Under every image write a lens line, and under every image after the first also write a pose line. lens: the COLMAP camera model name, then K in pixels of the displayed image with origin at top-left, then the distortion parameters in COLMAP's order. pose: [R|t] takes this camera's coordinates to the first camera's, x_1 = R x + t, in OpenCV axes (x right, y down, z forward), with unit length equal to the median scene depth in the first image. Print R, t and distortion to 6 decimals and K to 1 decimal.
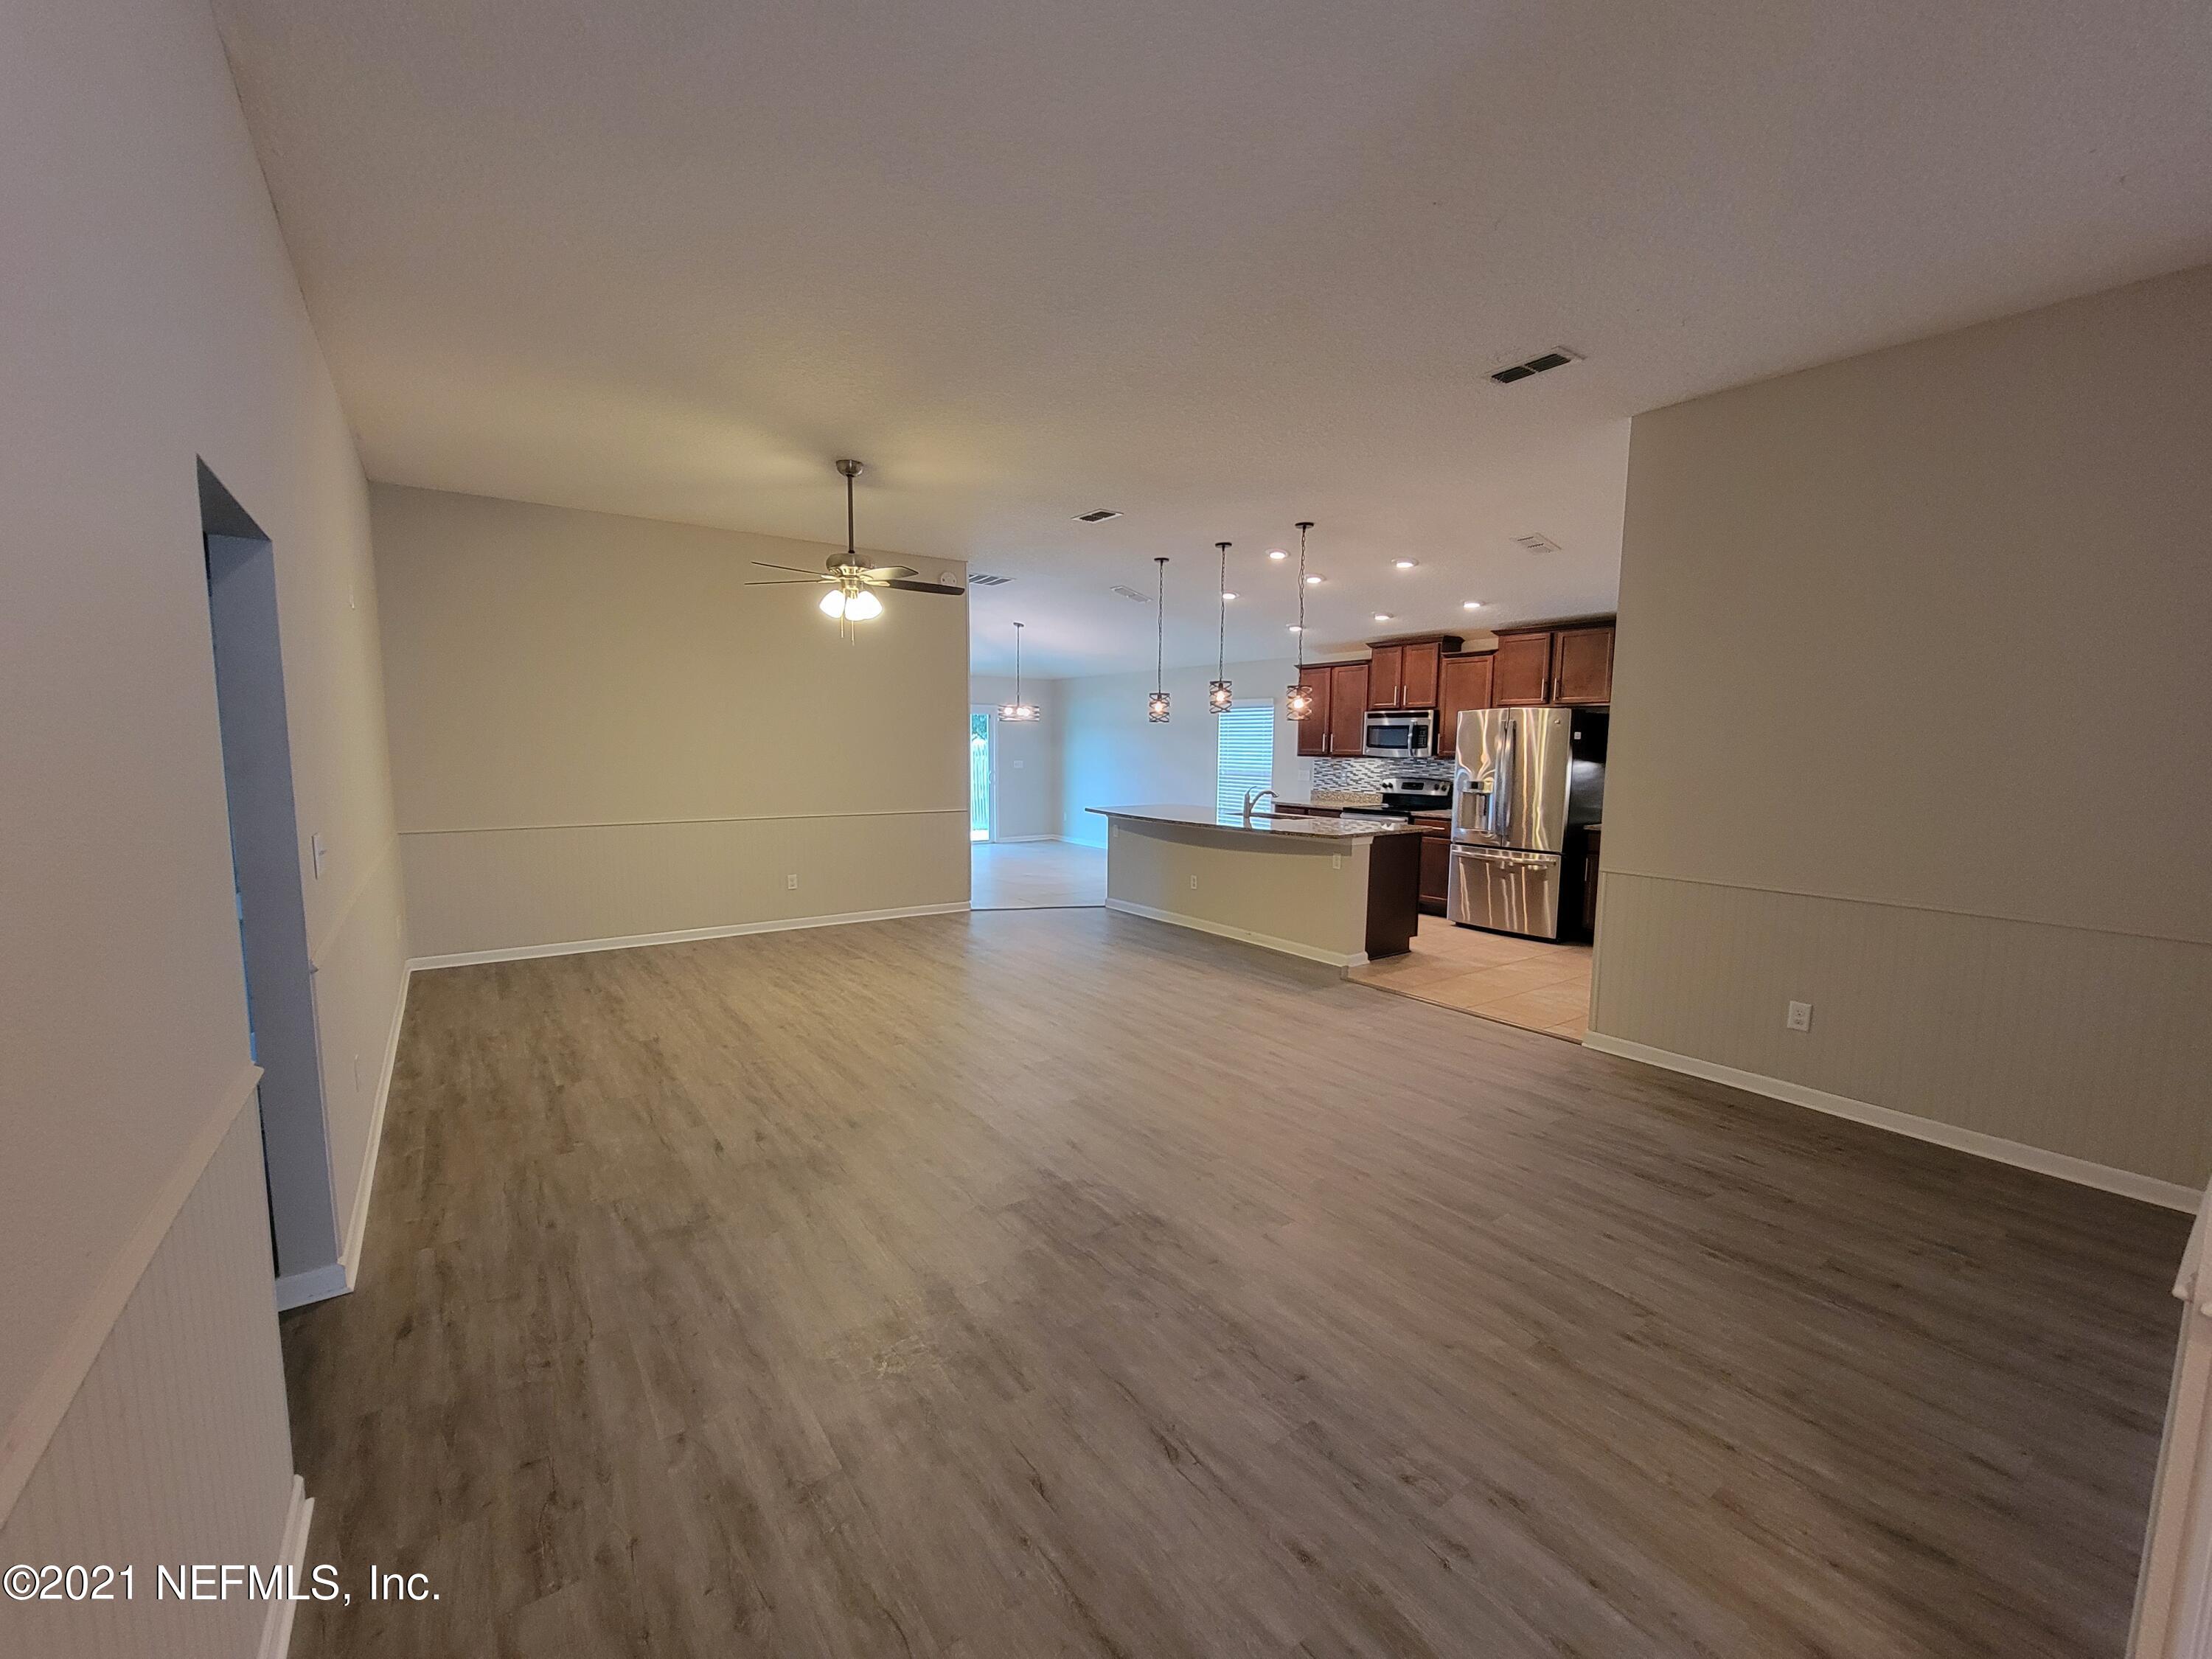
lens RADIAL K [[899.2, 0, 1095.7], [0, 899.2, 833.1], [0, 0, 1]] dist [0.001843, -0.004483]
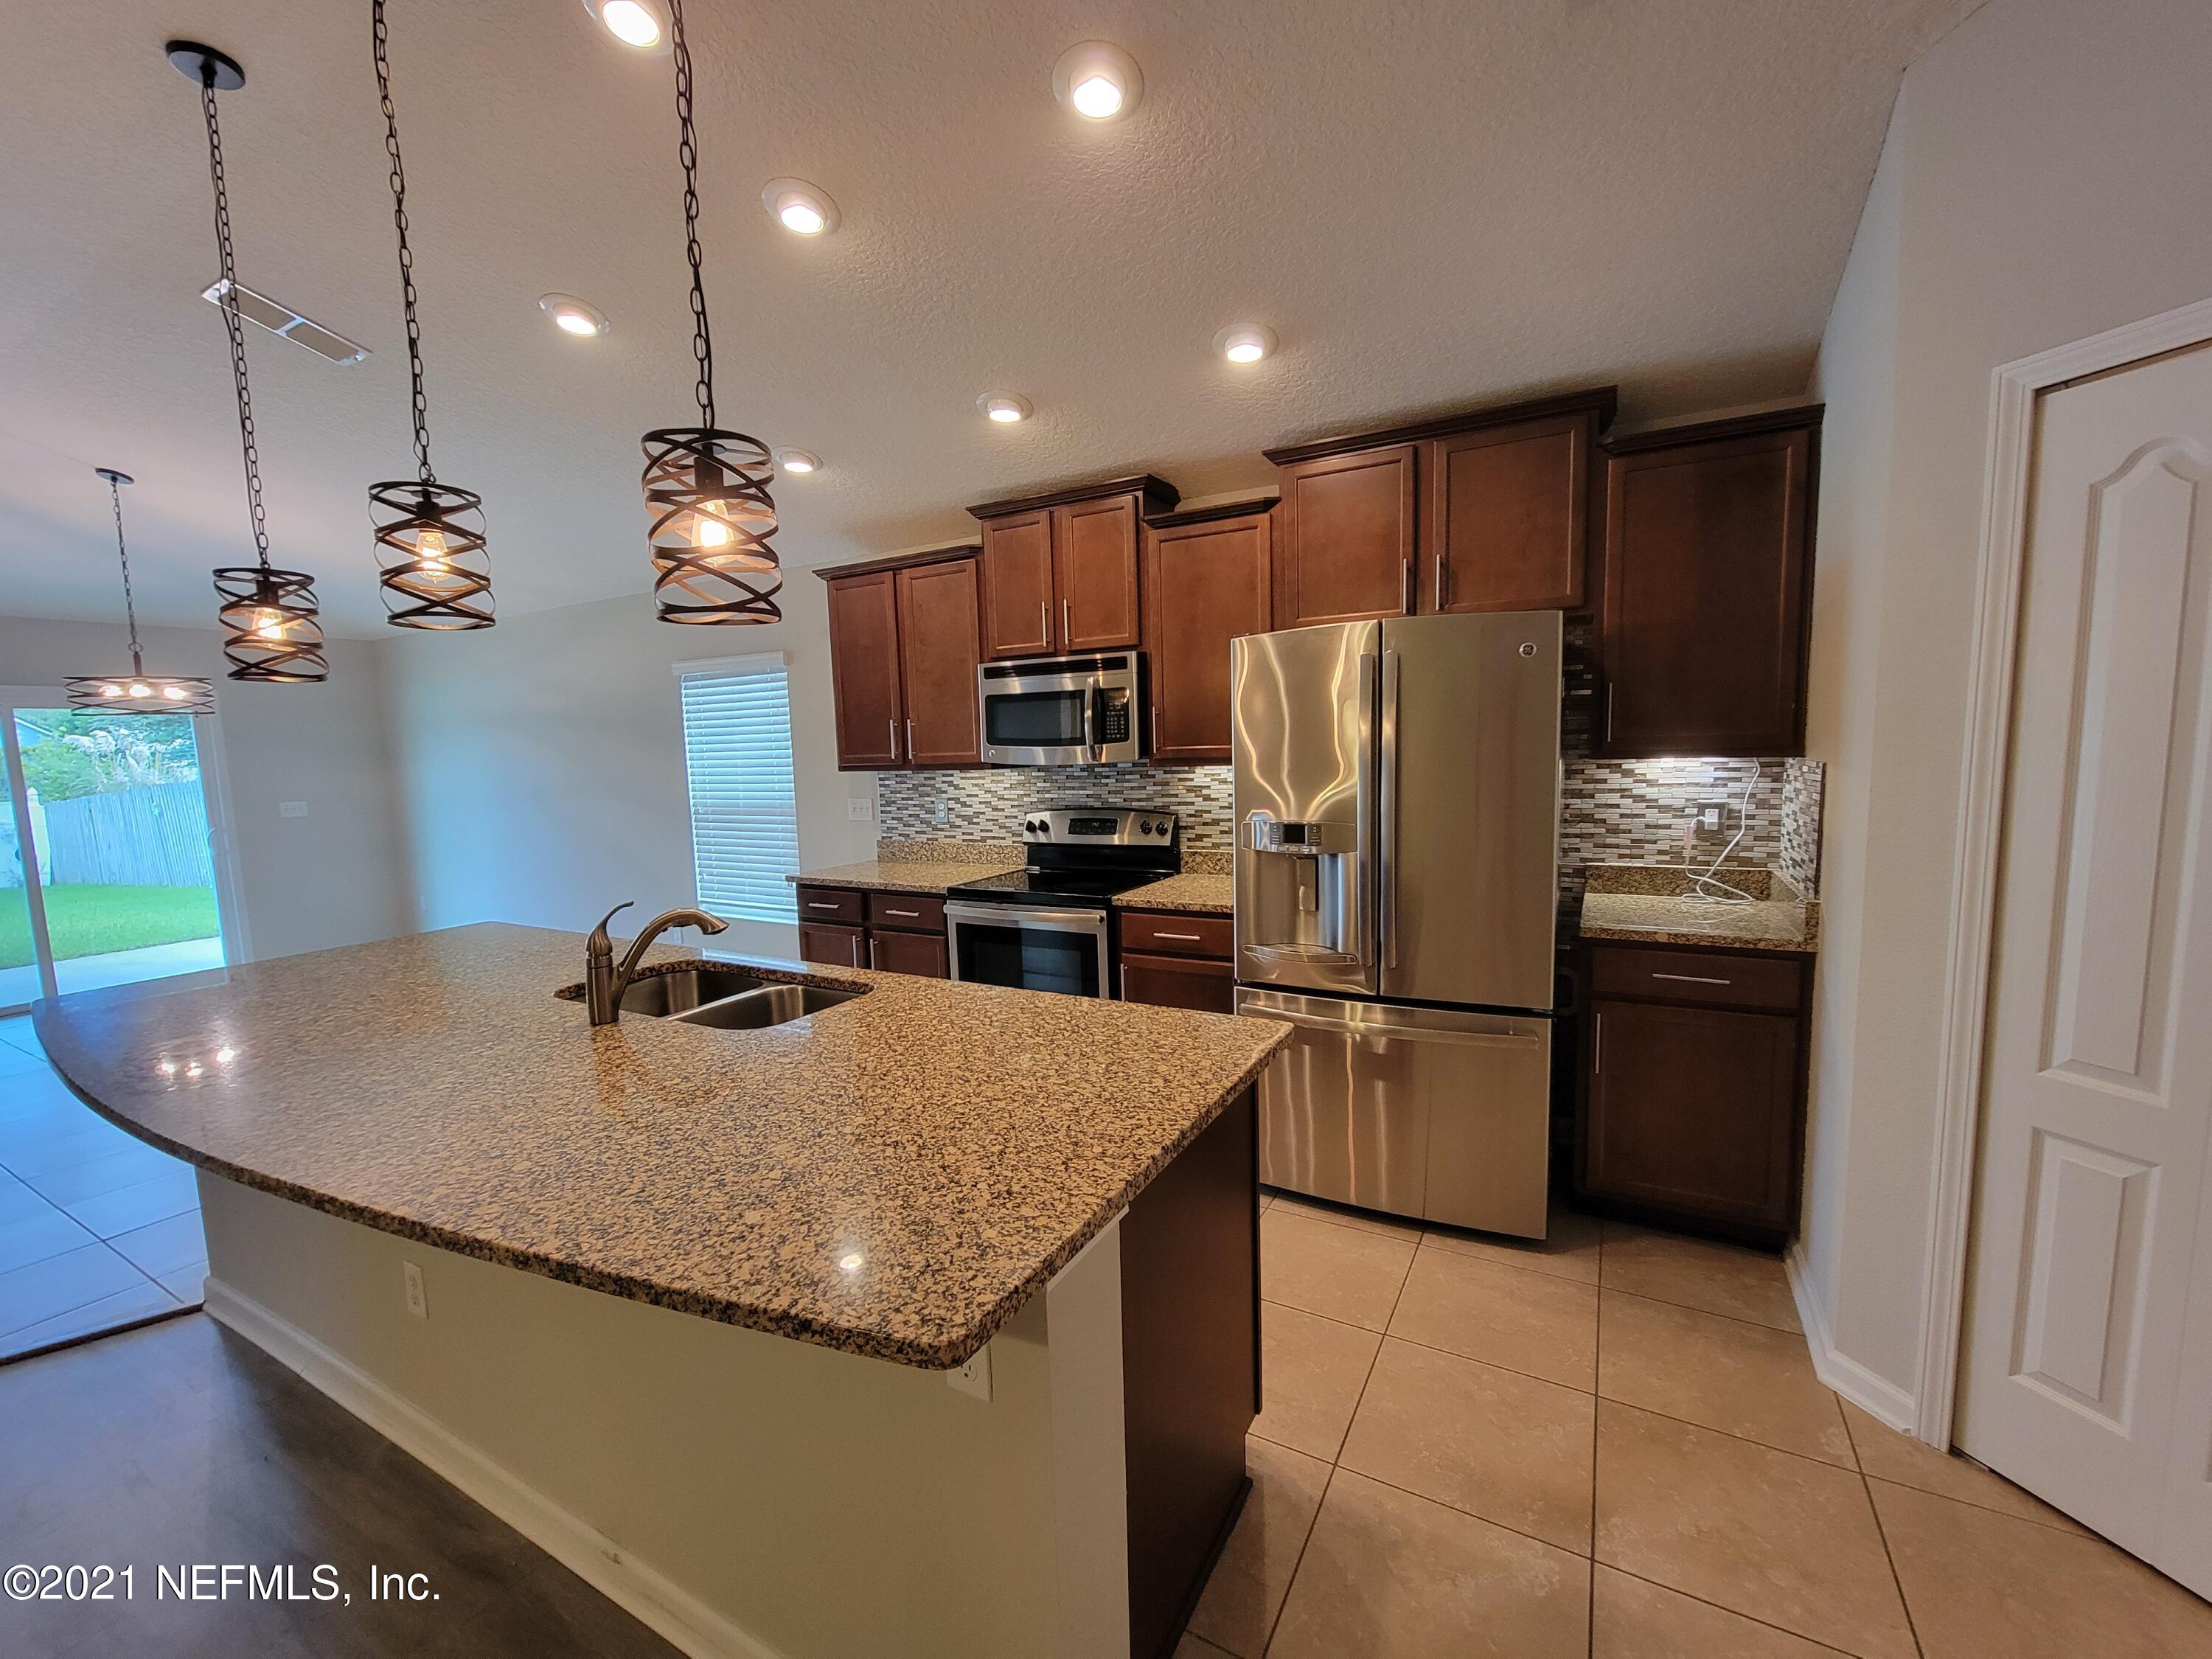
lens RADIAL K [[899.2, 0, 1093.8], [0, 899.2, 836.0], [0, 0, 1]] dist [0.001843, -0.004483]
pose [[0.902594, -0.078842, 0.423212, 0.161875], [0.080311, 0.996666, 0.014393, -0.054493], [-0.422936, 0.020998, 0.905916, 0.593155]]
